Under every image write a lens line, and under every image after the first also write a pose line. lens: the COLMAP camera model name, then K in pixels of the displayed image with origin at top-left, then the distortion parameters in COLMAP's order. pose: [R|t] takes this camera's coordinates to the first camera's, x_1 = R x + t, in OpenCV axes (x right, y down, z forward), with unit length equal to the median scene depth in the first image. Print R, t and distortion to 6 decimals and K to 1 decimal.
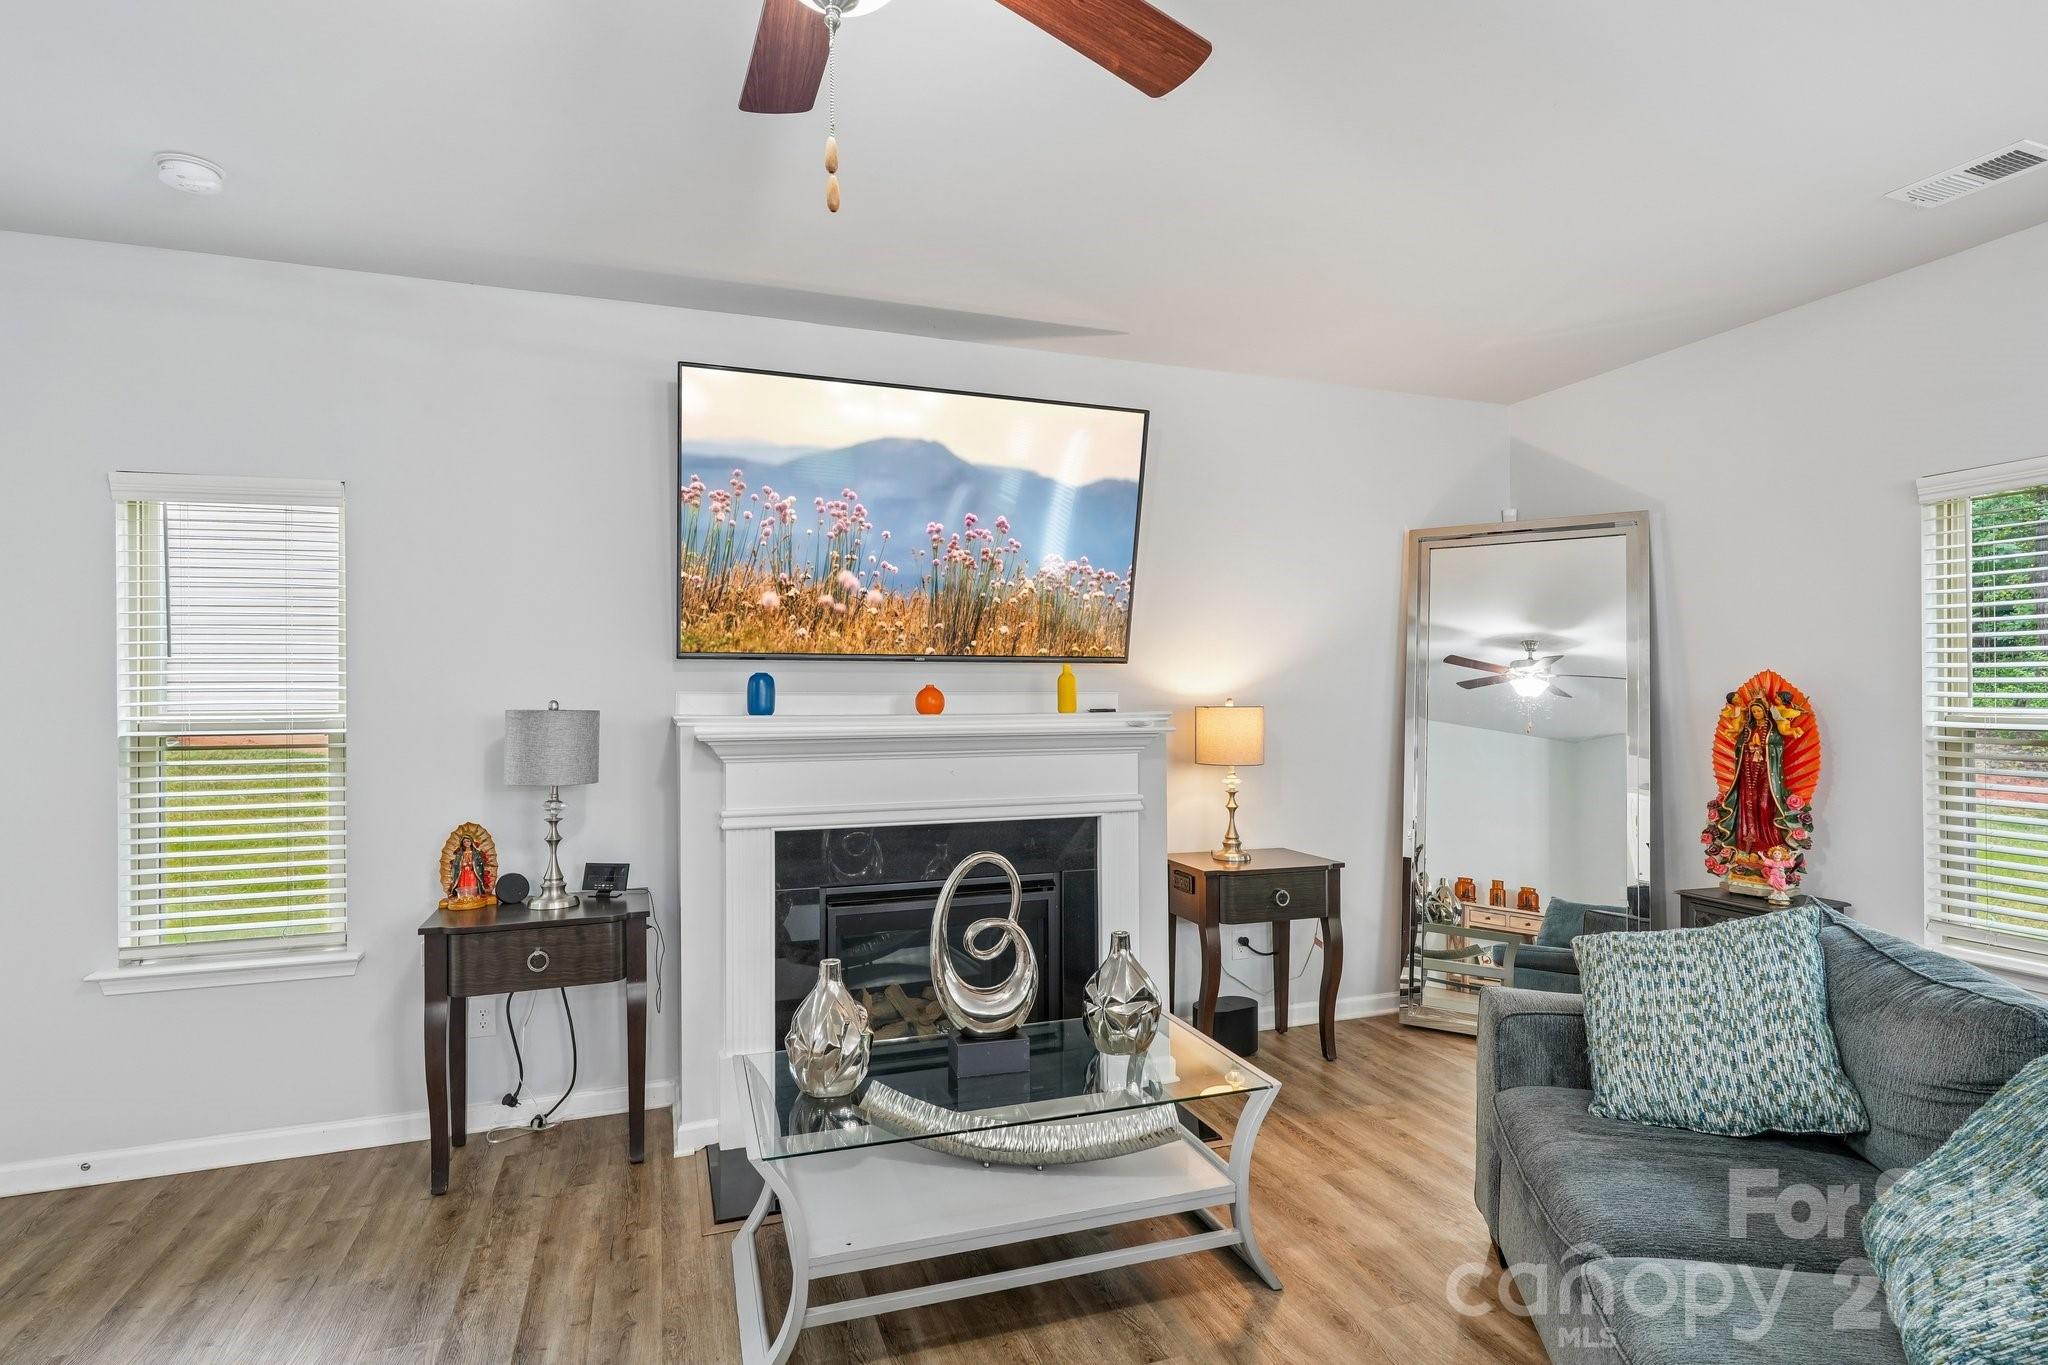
lens RADIAL K [[1022.7, 0, 1024.0], [0, 1022.7, 682.5], [0, 0, 1]] dist [0.000850, 0.000250]
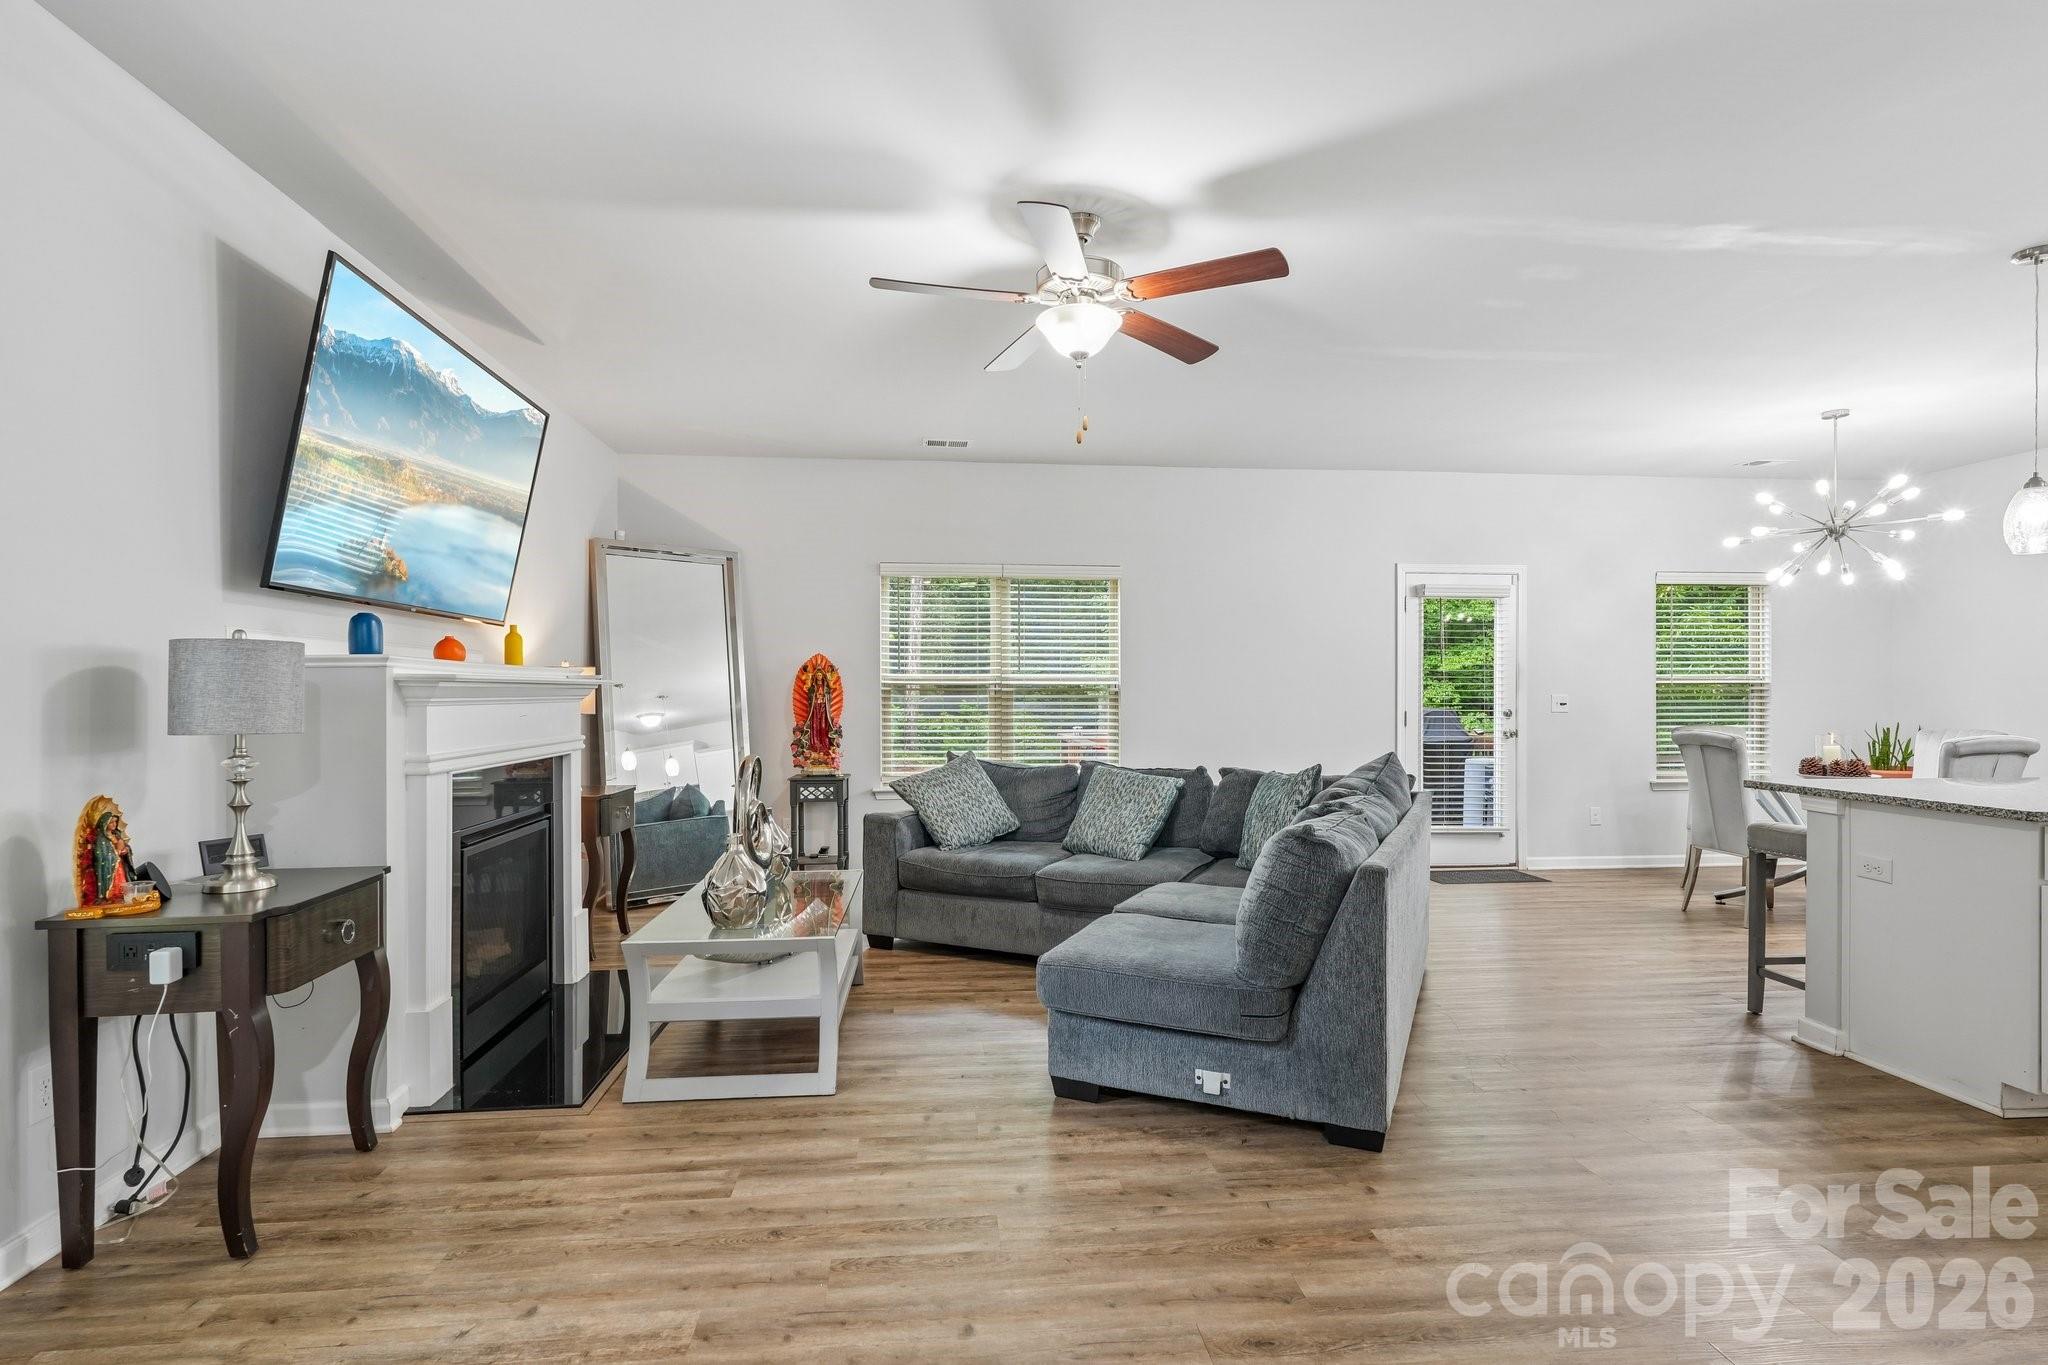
lens RADIAL K [[1022.7, 0, 1024.0], [0, 1022.7, 682.5], [0, 0, 1]] dist [0.000850, 0.000250]
pose [[0.242471, 0.011408, 0.970092, -1.006025], [-0.015647, 0.999847, -0.007847, 0.050799], [-0.970032, -0.013276, 0.242613, 0.205043]]
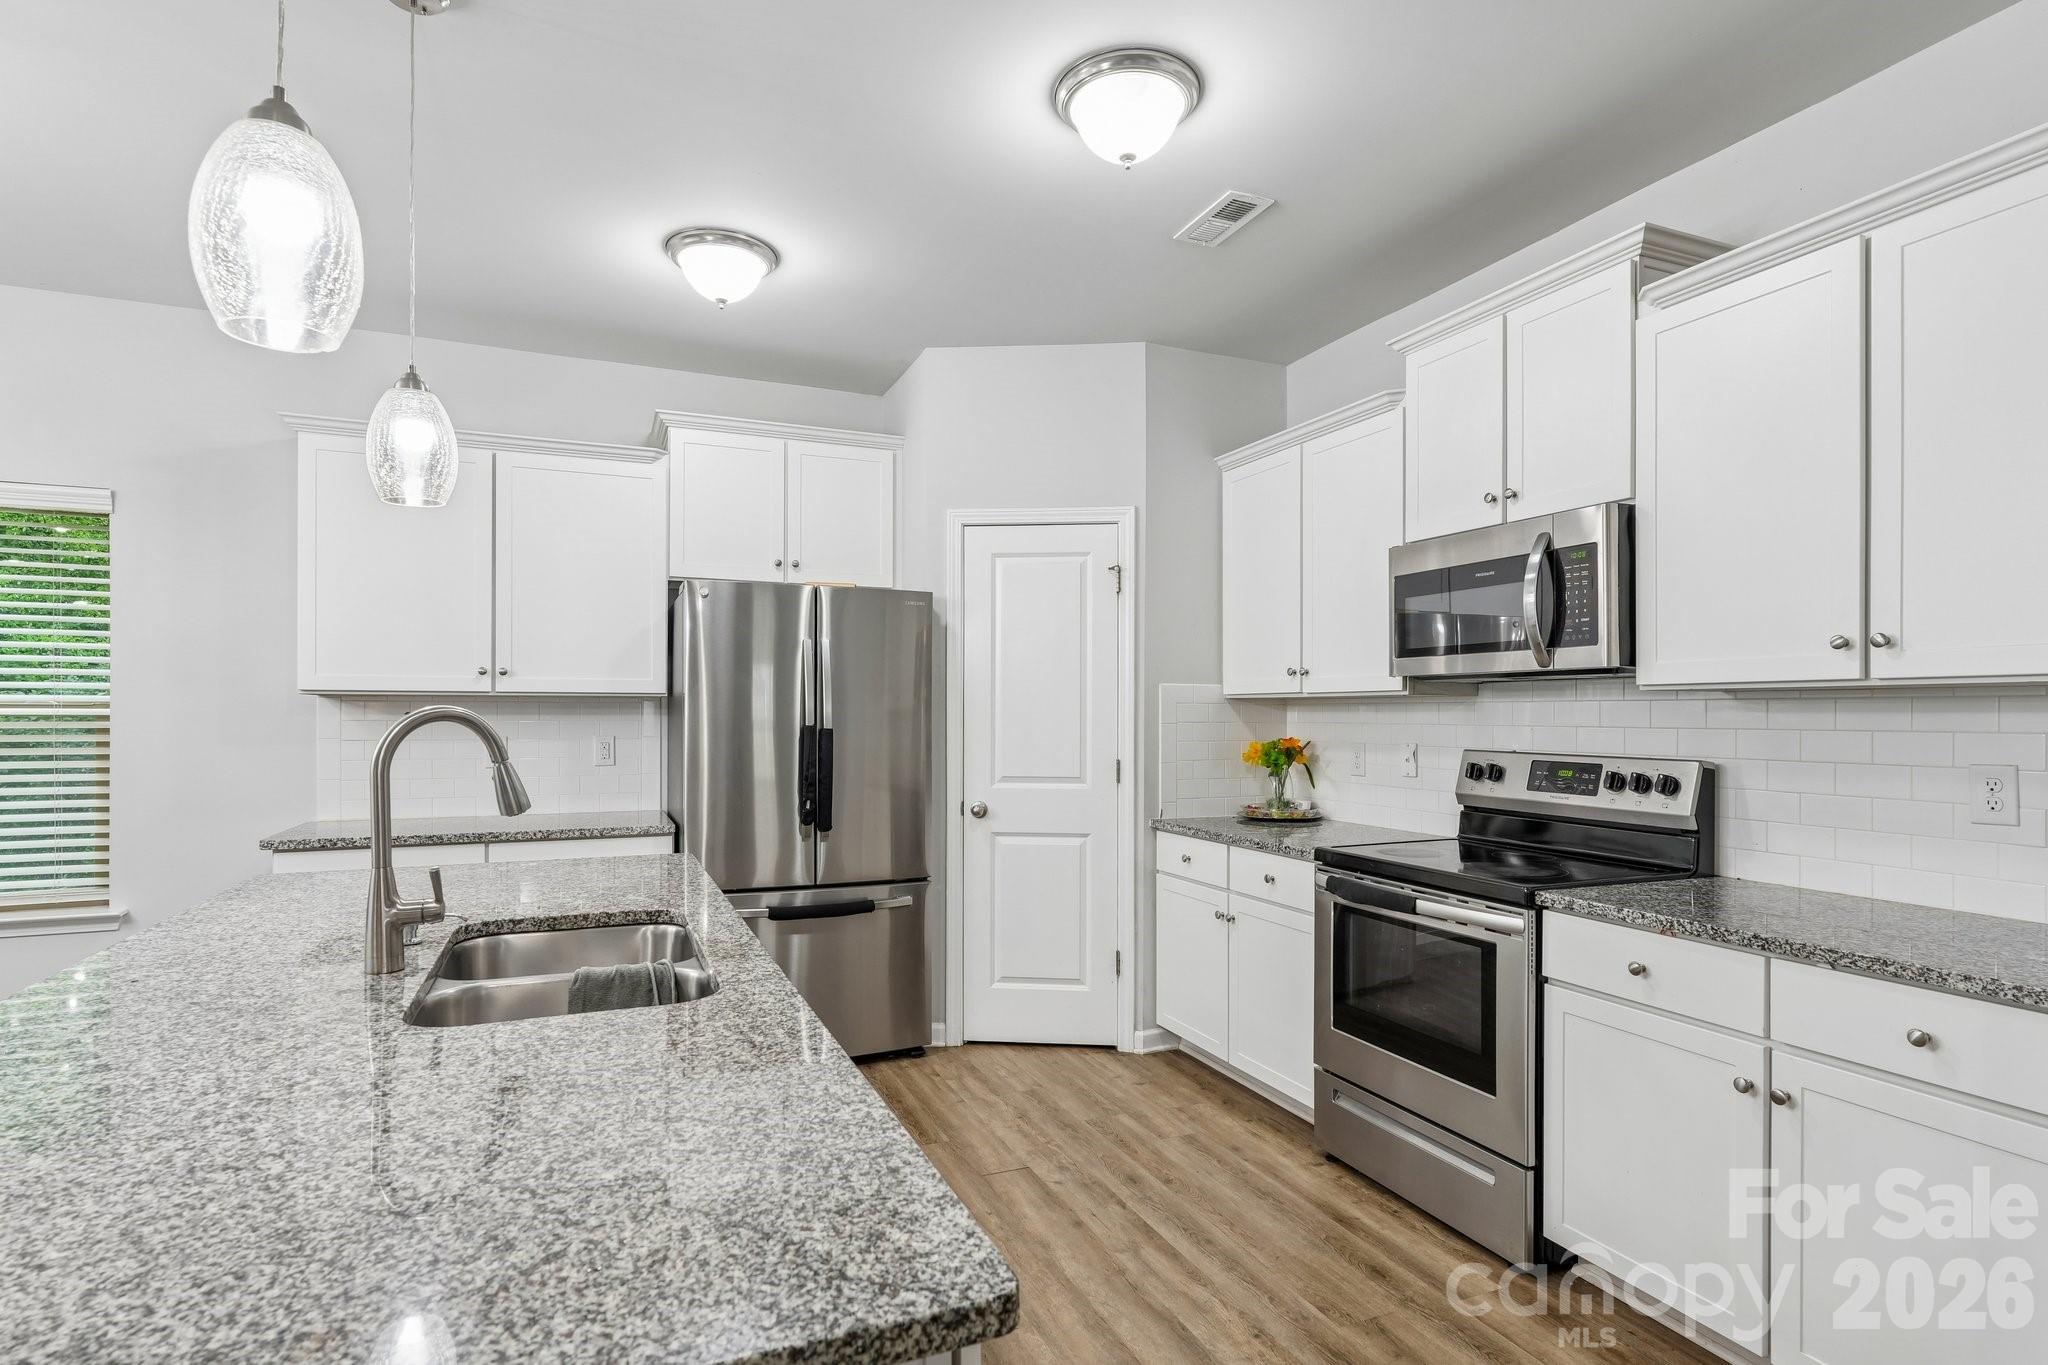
lens RADIAL K [[1024.6, 0, 1023.3], [0, 1024.6, 718.3], [0, 0, 1]] dist [0.000199, 0.000304]
pose [[-0.998319, 0.005154, -0.057737, 0.025920], [0.005617, 0.999953, -0.007871, 0.023382], [0.057694, -0.008182, -0.998301, -0.190214]]
